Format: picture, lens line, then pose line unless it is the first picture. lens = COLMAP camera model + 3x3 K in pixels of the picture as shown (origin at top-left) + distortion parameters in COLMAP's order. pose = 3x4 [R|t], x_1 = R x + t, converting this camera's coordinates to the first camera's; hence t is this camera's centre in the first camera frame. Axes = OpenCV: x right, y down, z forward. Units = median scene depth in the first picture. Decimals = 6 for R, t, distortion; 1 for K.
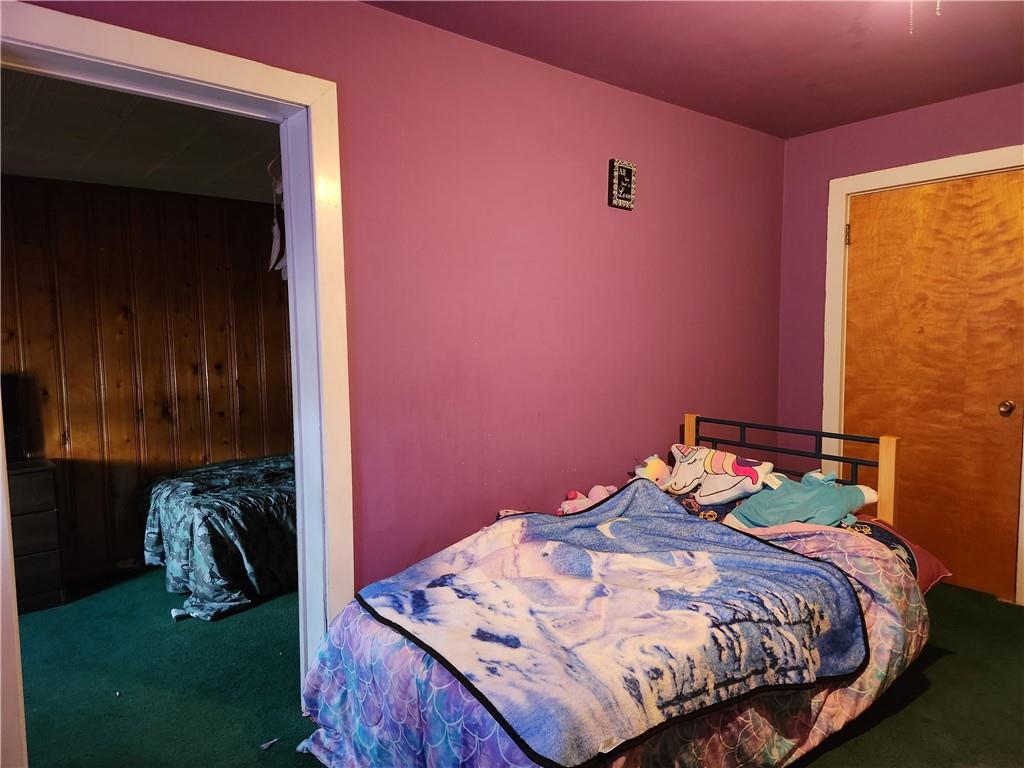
lens RADIAL K [[681.2, 0, 507.7], [0, 681.2, 386.9], [0, 0, 1]] dist [0.079005, -0.052923]
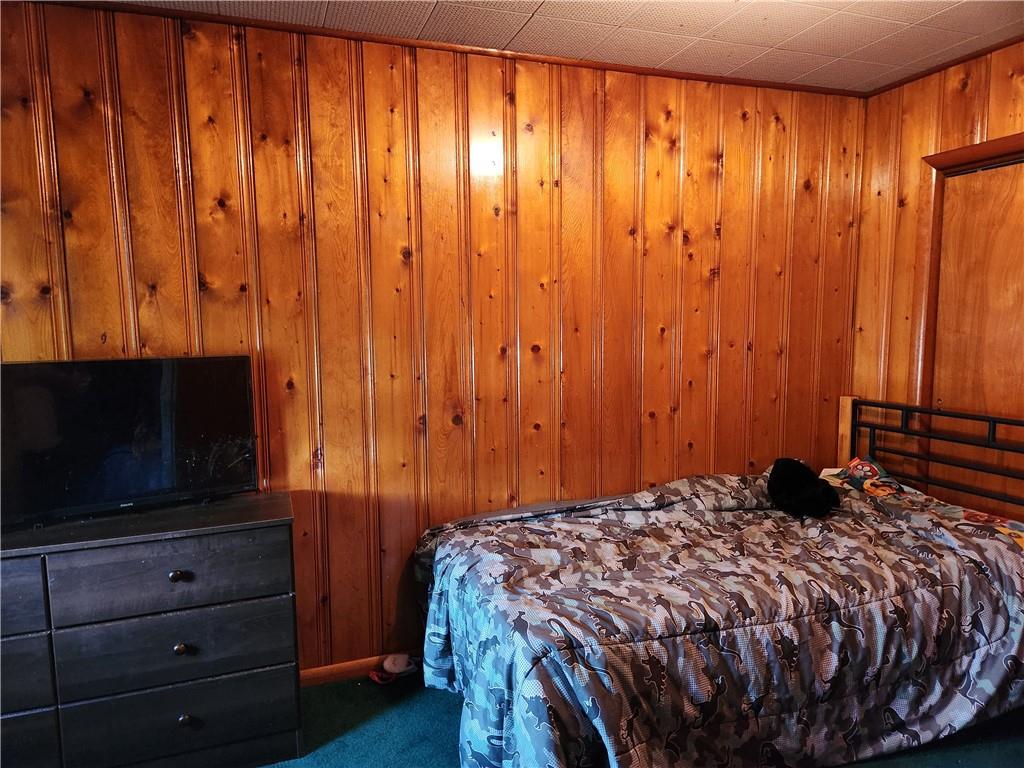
lens RADIAL K [[681.2, 0, 513.3], [0, 681.2, 384.4], [0, 0, 1]] dist [0.079005, -0.052923]
pose [[0.941135, 0.036157, -0.336091, -0.274312], [-0.029373, 0.999250, 0.025248, -0.014764], [0.336752, -0.013890, 0.941491, 0.498954]]
